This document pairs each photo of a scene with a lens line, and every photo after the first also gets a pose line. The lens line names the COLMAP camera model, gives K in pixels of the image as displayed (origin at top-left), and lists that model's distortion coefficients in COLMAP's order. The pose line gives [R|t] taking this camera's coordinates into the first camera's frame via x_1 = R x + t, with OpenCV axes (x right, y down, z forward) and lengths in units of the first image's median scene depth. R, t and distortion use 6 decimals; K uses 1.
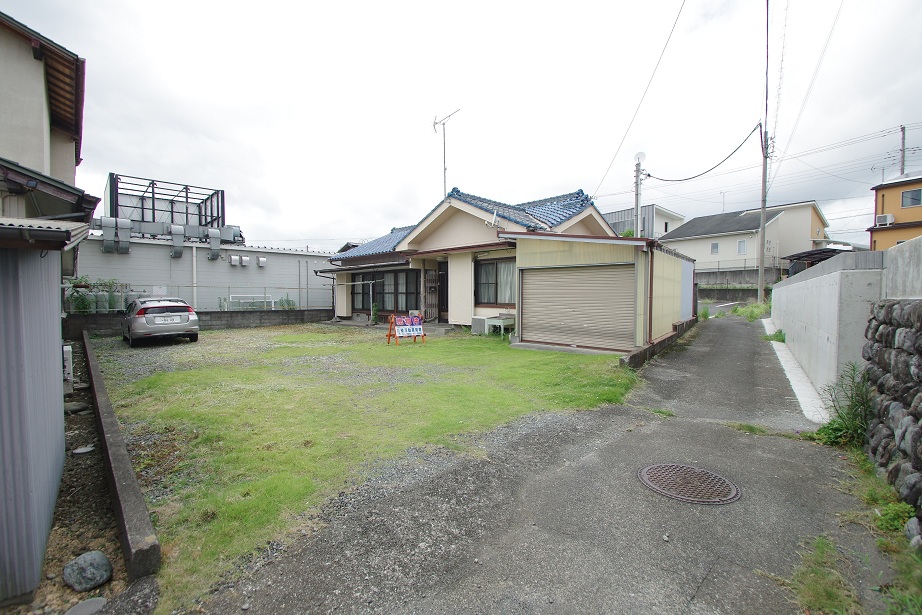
lens RADIAL K [[407.9, 0, 461.9], [0, 407.9, 309.0], [0, 0, 1]] dist [-0.002825, -0.005453]
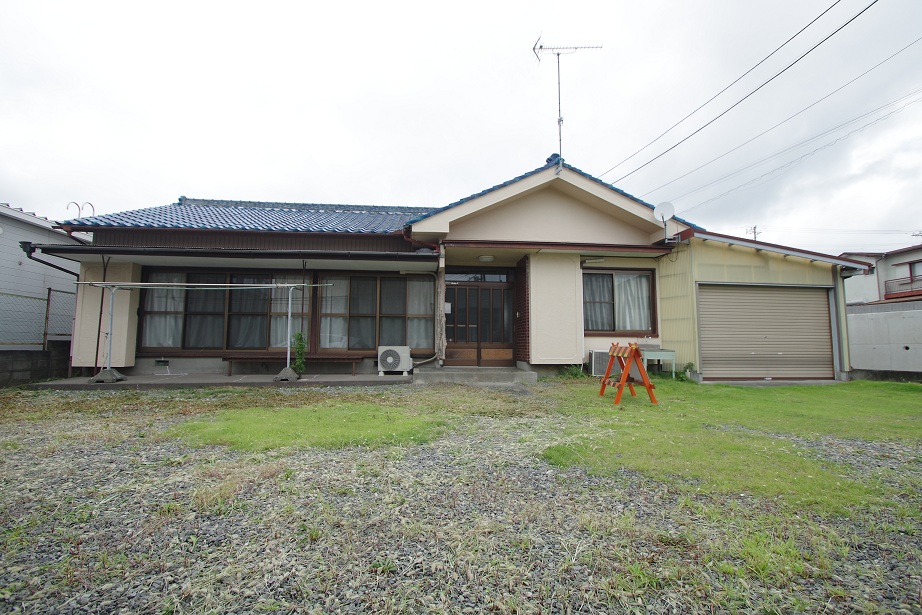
lens RADIAL K [[407.9, 0, 462.8], [0, 407.9, 309.4], [0, 0, 1]] dist [-0.002825, -0.005453]
pose [[0.628094, 0.075693, 0.774447, -0.621003], [0.021593, 0.993179, -0.114584, 0.024170], [-0.777838, 0.088692, 0.622175, 0.753375]]
